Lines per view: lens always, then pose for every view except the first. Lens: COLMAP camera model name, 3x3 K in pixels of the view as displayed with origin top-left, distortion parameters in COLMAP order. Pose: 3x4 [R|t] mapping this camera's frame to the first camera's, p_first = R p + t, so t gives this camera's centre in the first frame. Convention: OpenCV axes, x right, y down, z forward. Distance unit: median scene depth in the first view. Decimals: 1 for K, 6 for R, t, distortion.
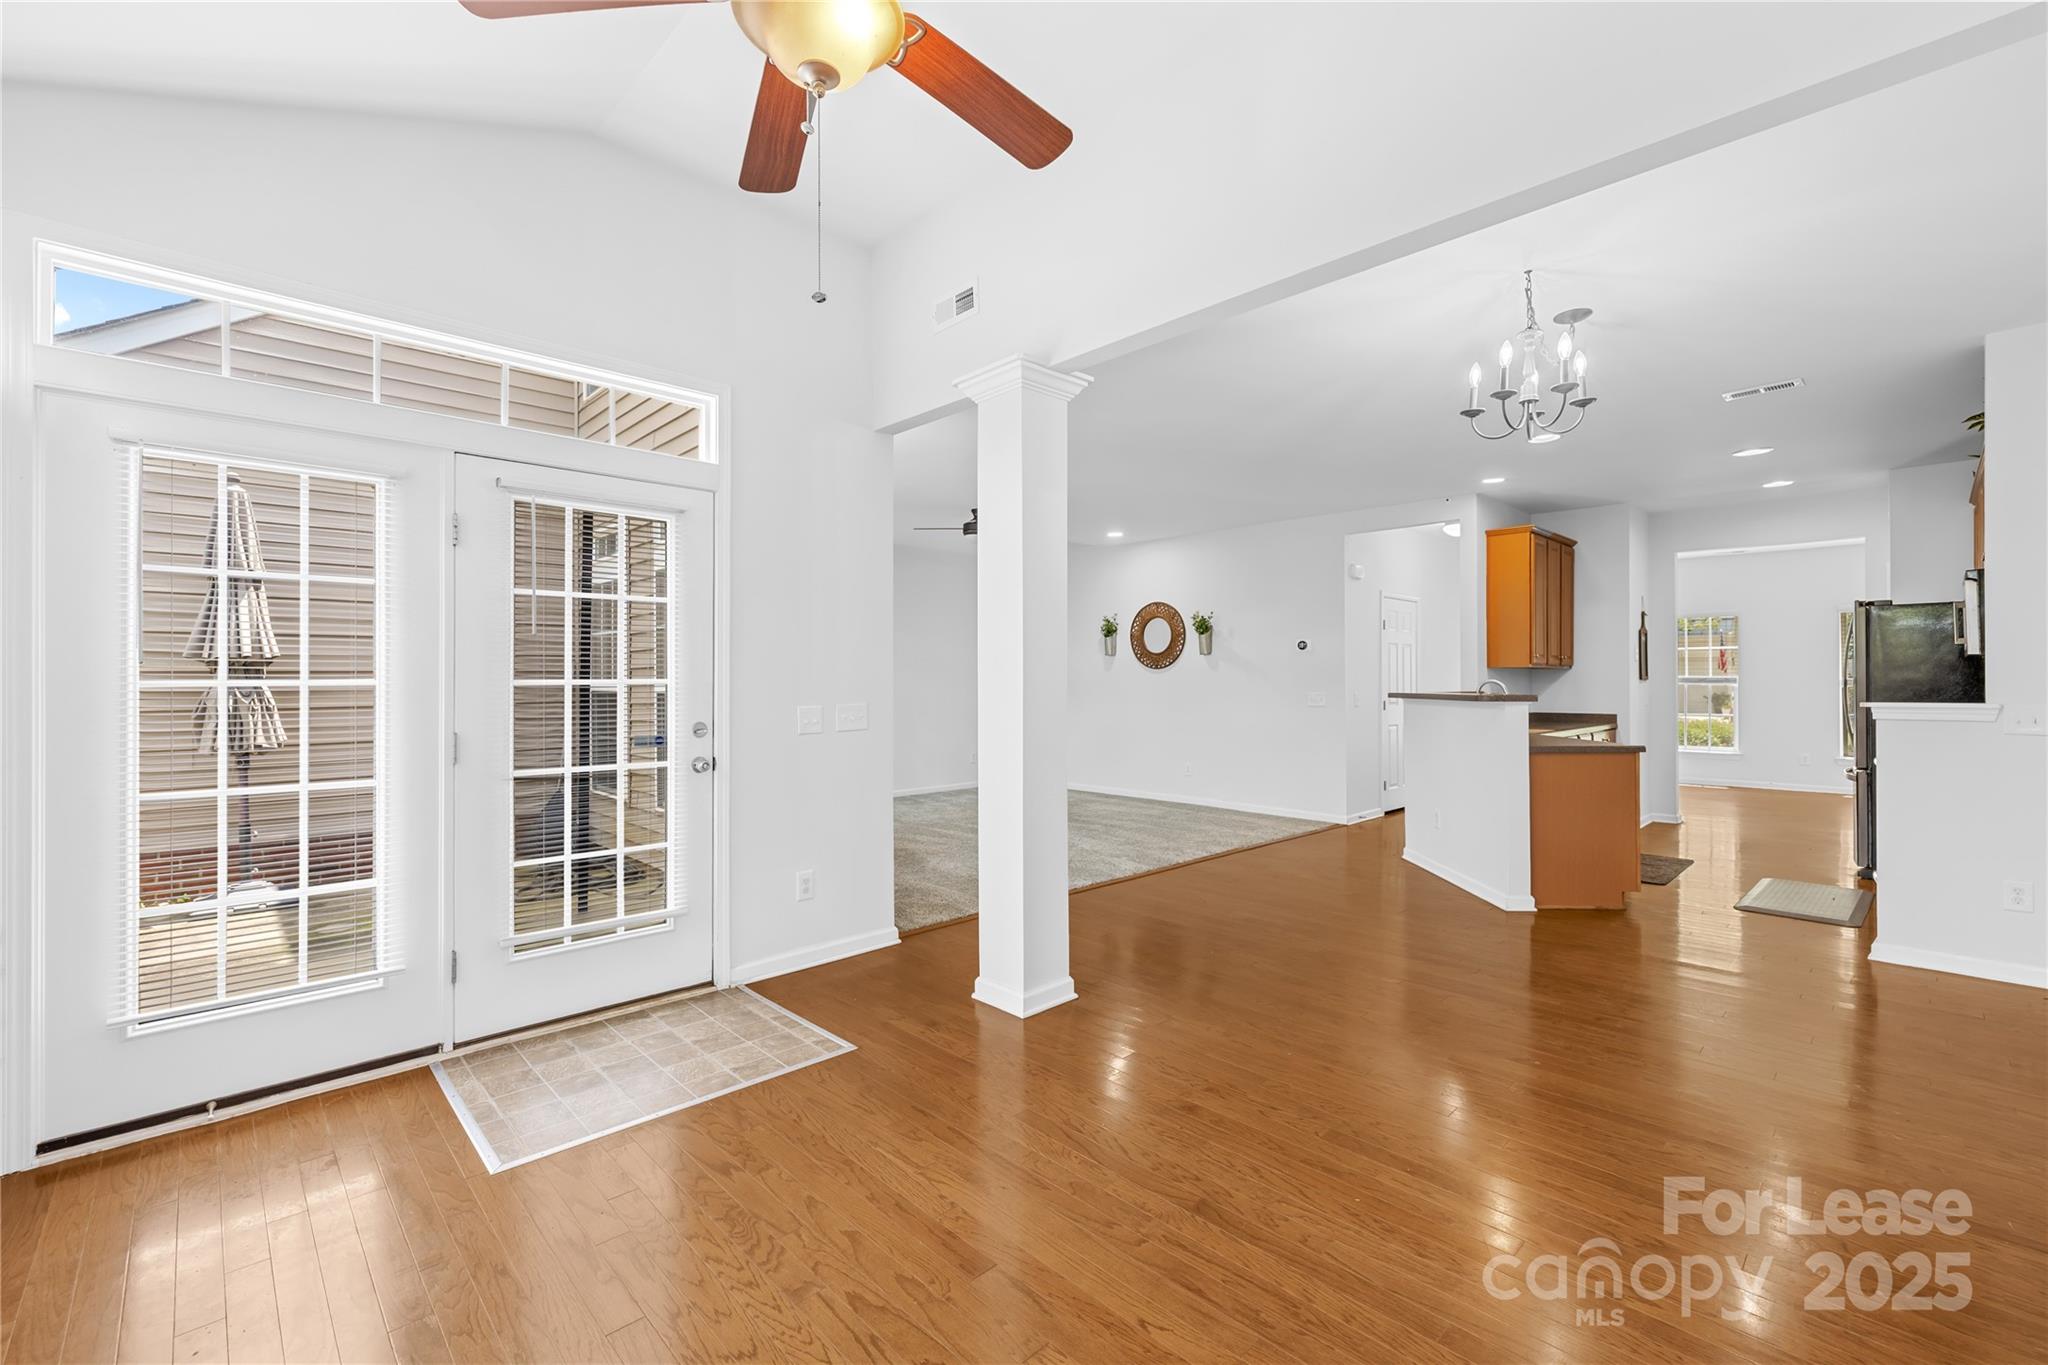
lens RADIAL K [[879.3, 0, 1003.4], [0, 879.3, 674.6], [0, 0, 1]] dist [-0.000118, -0.001071]
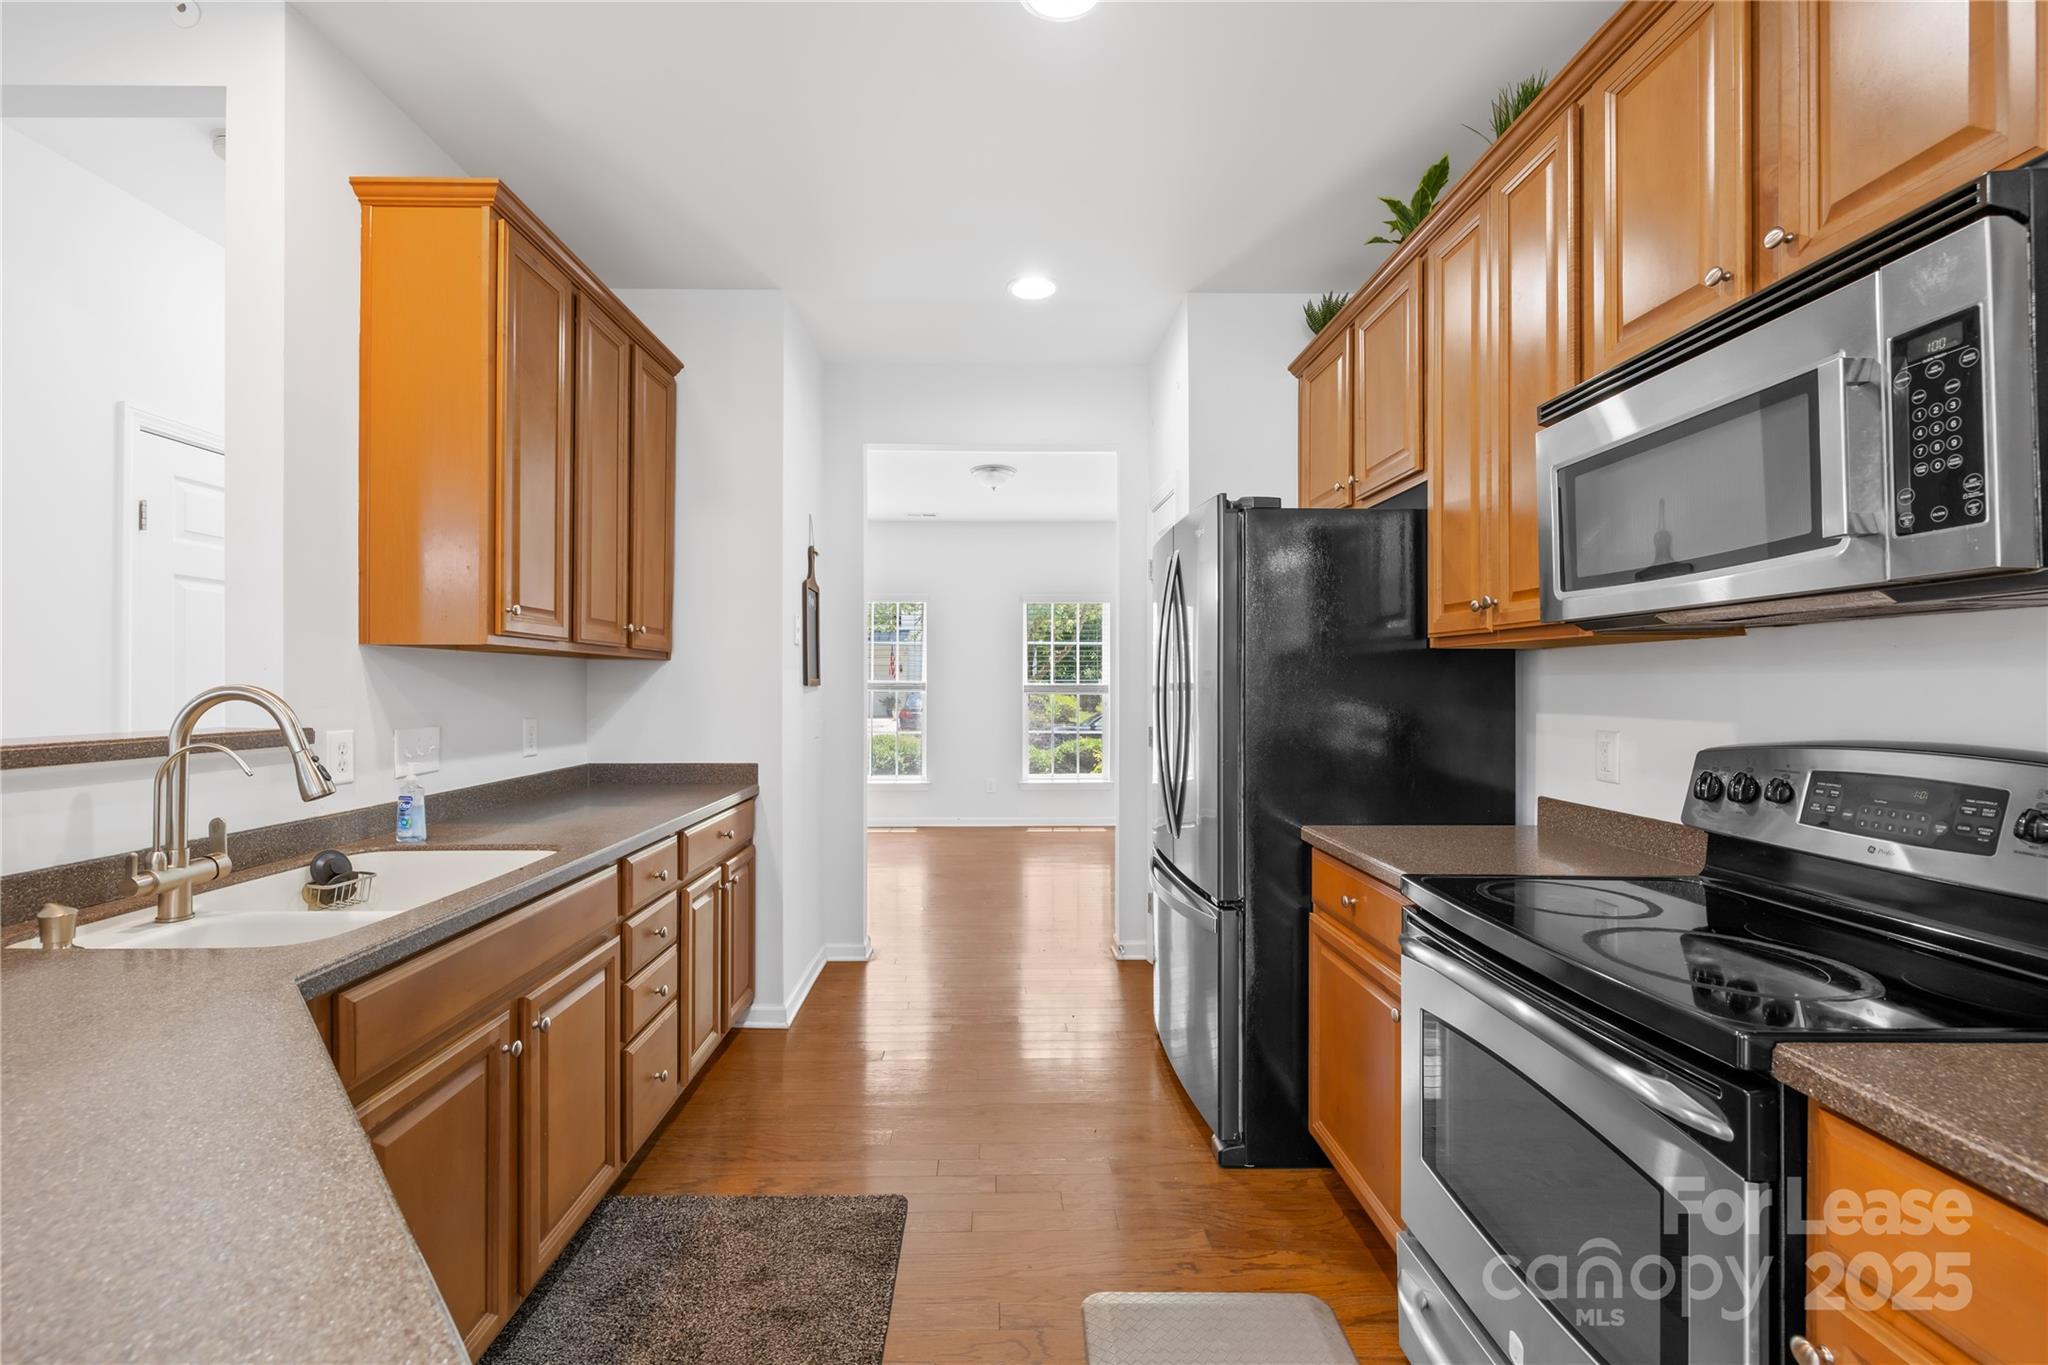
lens RADIAL K [[879.3, 0, 1010.0], [0, 879.3, 679.8], [0, 0, 1]] dist [-0.000118, -0.001071]
pose [[0.675791, 0.007017, 0.737060, 0.415776], [-0.005536, 0.999975, -0.004444, 0.003823], [-0.737072, -0.001077, 0.675813, 0.552509]]
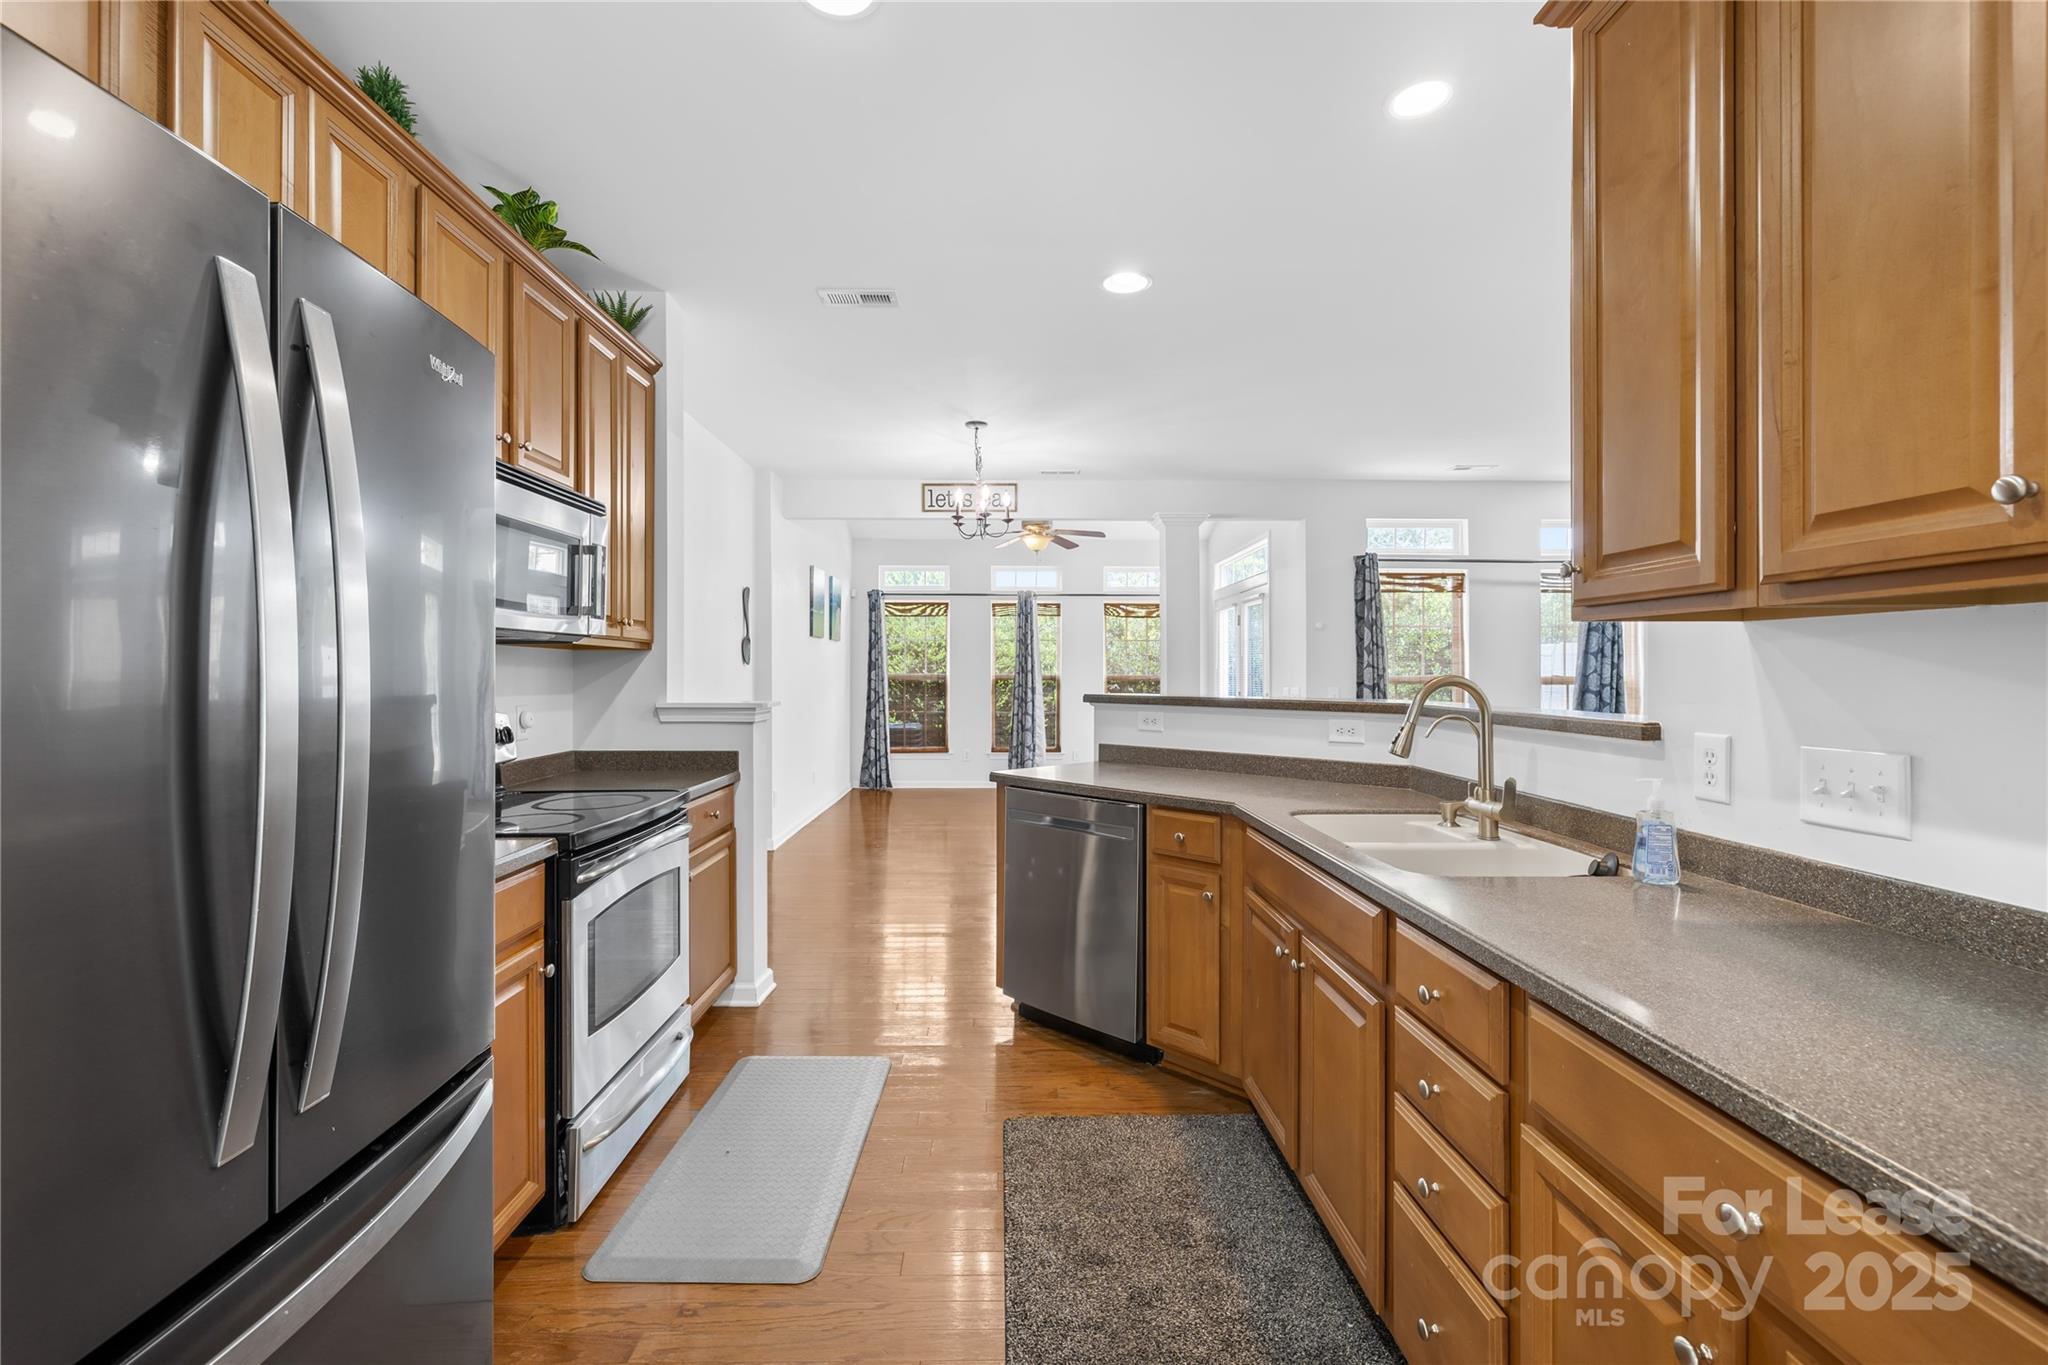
lens RADIAL K [[879.3, 0, 1026.6], [0, 879.3, 676.0], [0, 0, 1]] dist [-0.000118, -0.001071]
pose [[-0.675026, -0.001217, -0.737793, 0.716427], [0.003573, 0.999982, -0.004919, 0.005429], [0.737786, -0.005956, -0.675009, 0.873667]]
